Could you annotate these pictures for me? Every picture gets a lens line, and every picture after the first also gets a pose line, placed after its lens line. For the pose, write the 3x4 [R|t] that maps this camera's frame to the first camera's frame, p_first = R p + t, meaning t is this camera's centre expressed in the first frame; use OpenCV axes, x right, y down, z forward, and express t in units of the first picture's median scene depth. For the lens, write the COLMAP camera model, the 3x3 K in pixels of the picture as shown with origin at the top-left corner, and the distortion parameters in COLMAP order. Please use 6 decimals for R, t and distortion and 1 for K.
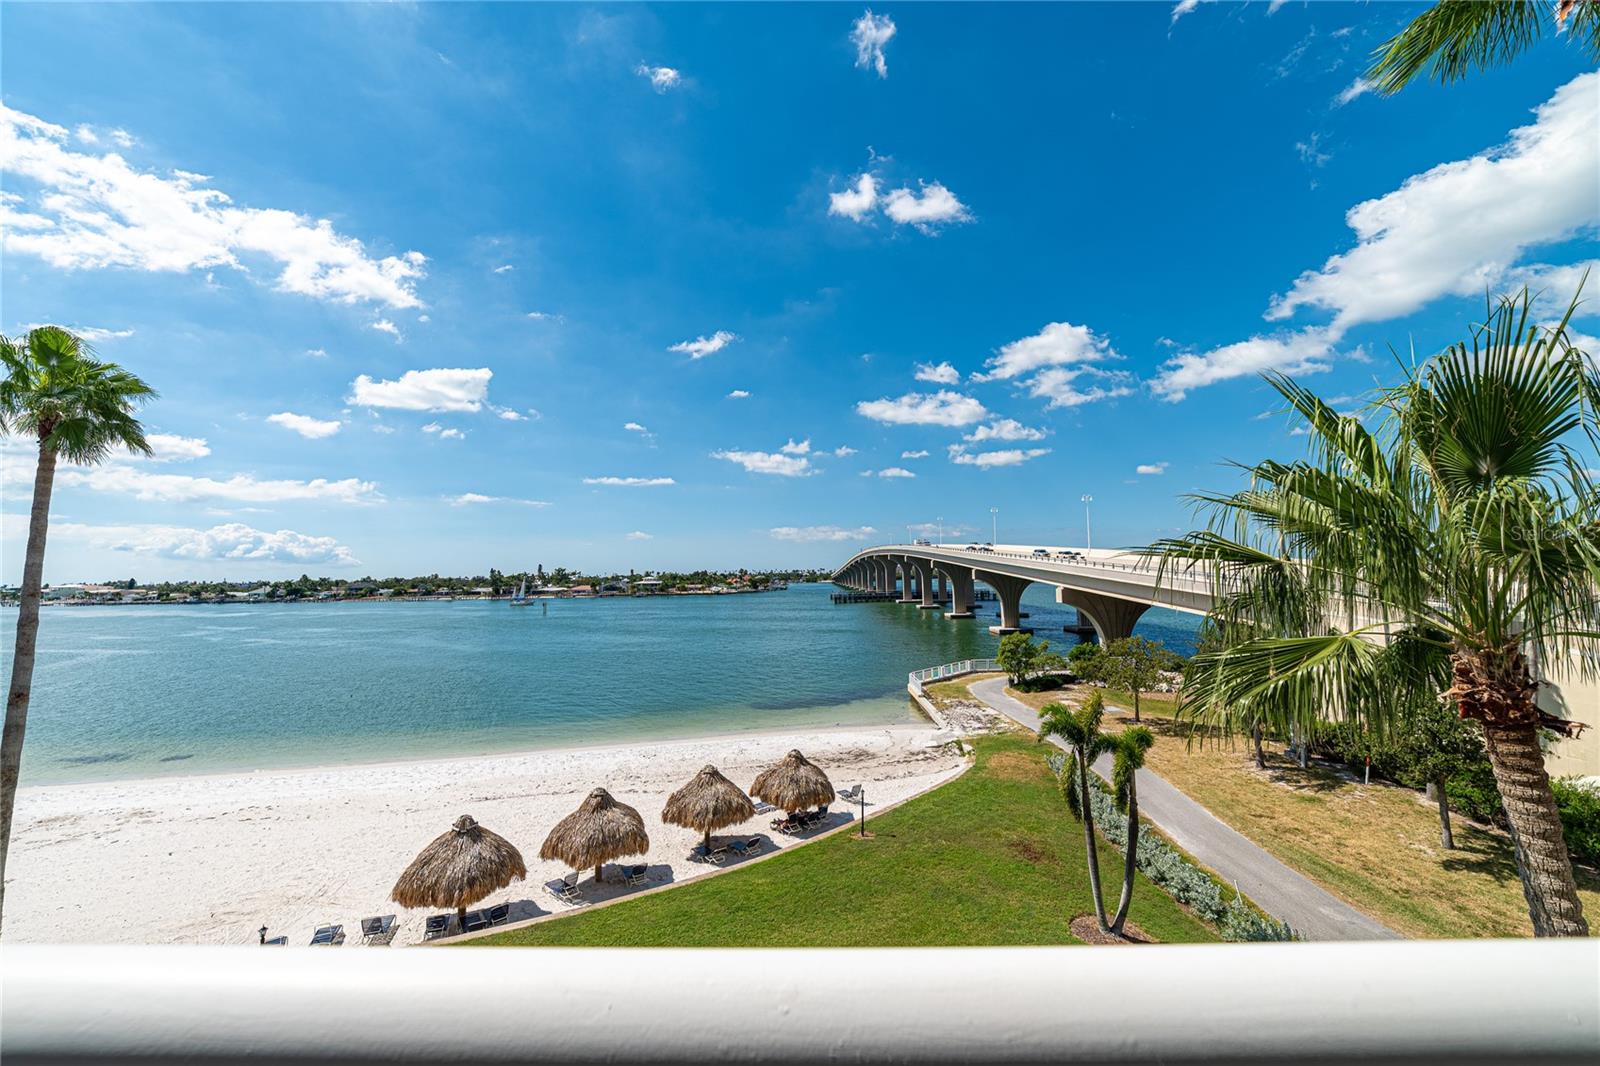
lens RADIAL K [[636.6, 0, 797.9], [0, 636.6, 531.7], [0, 0, 1]] dist [-0.016605, 0.005091]
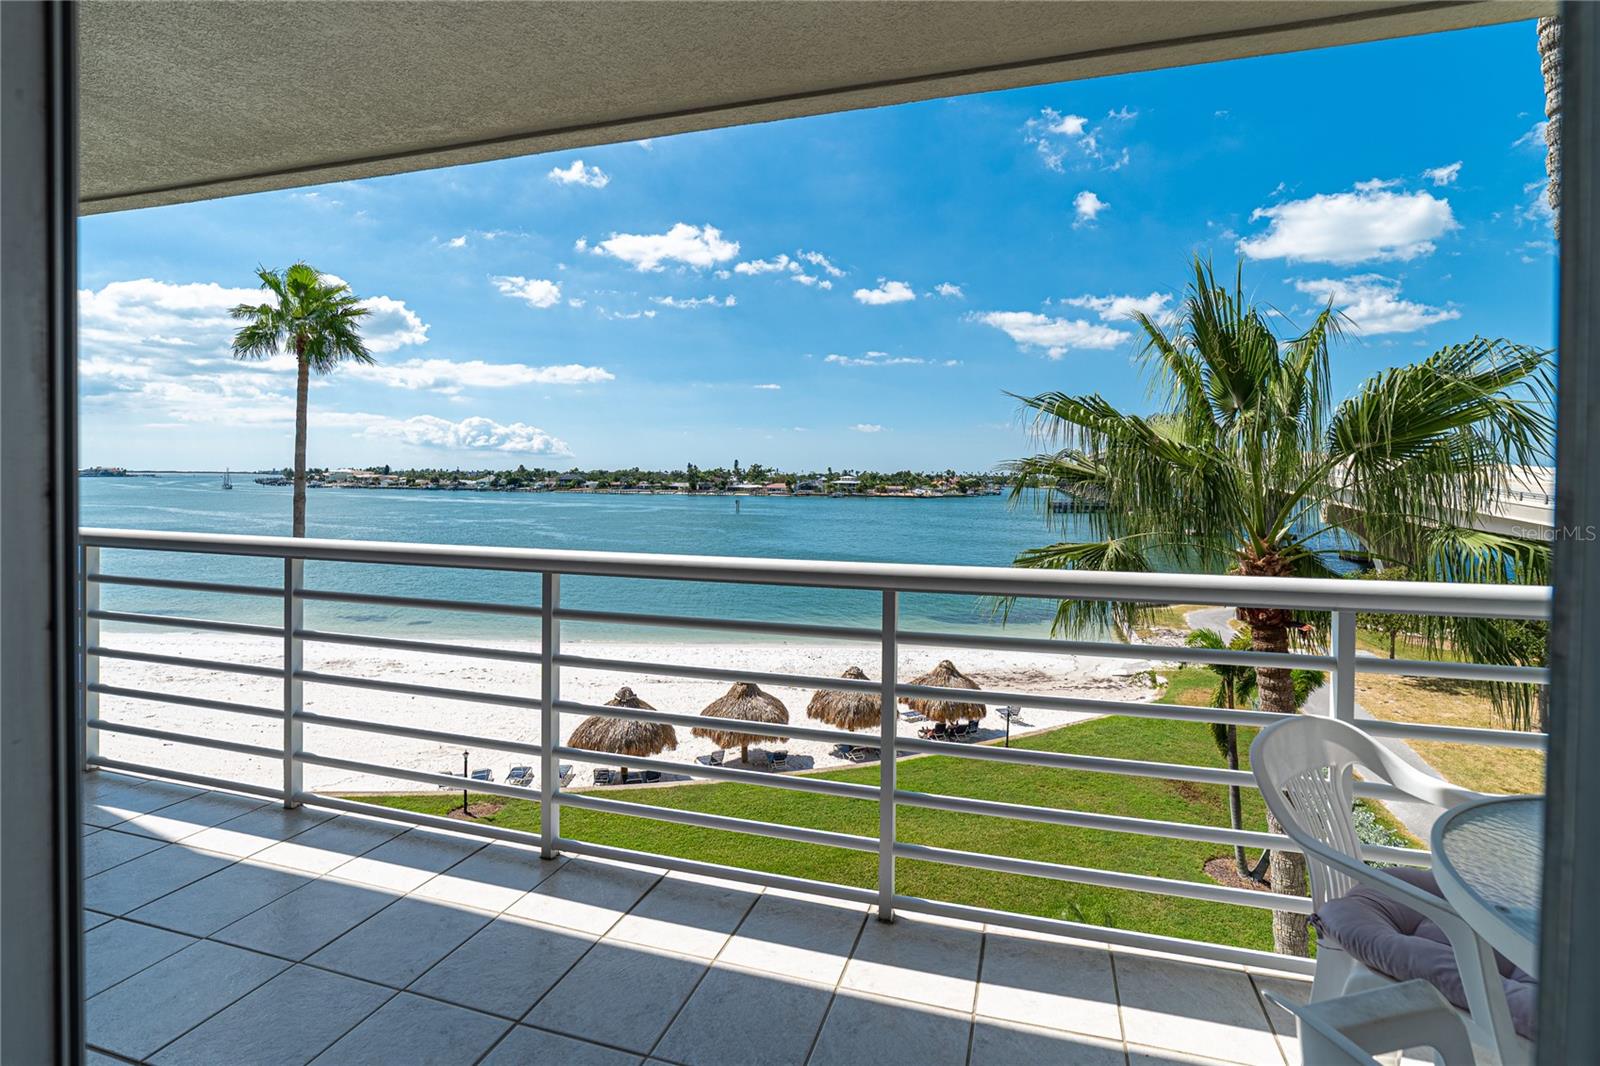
lens RADIAL K [[713.3, 0, 832.7], [0, 713.3, 498.4], [0, 0, 1]] dist [-0.021828, 0.000069]
pose [[0.968153, 0.035304, -0.247857, 0.104799], [-0.010543, 0.994879, 0.100525, -0.007697], [0.250137, -0.094711, 0.963567, -0.065879]]
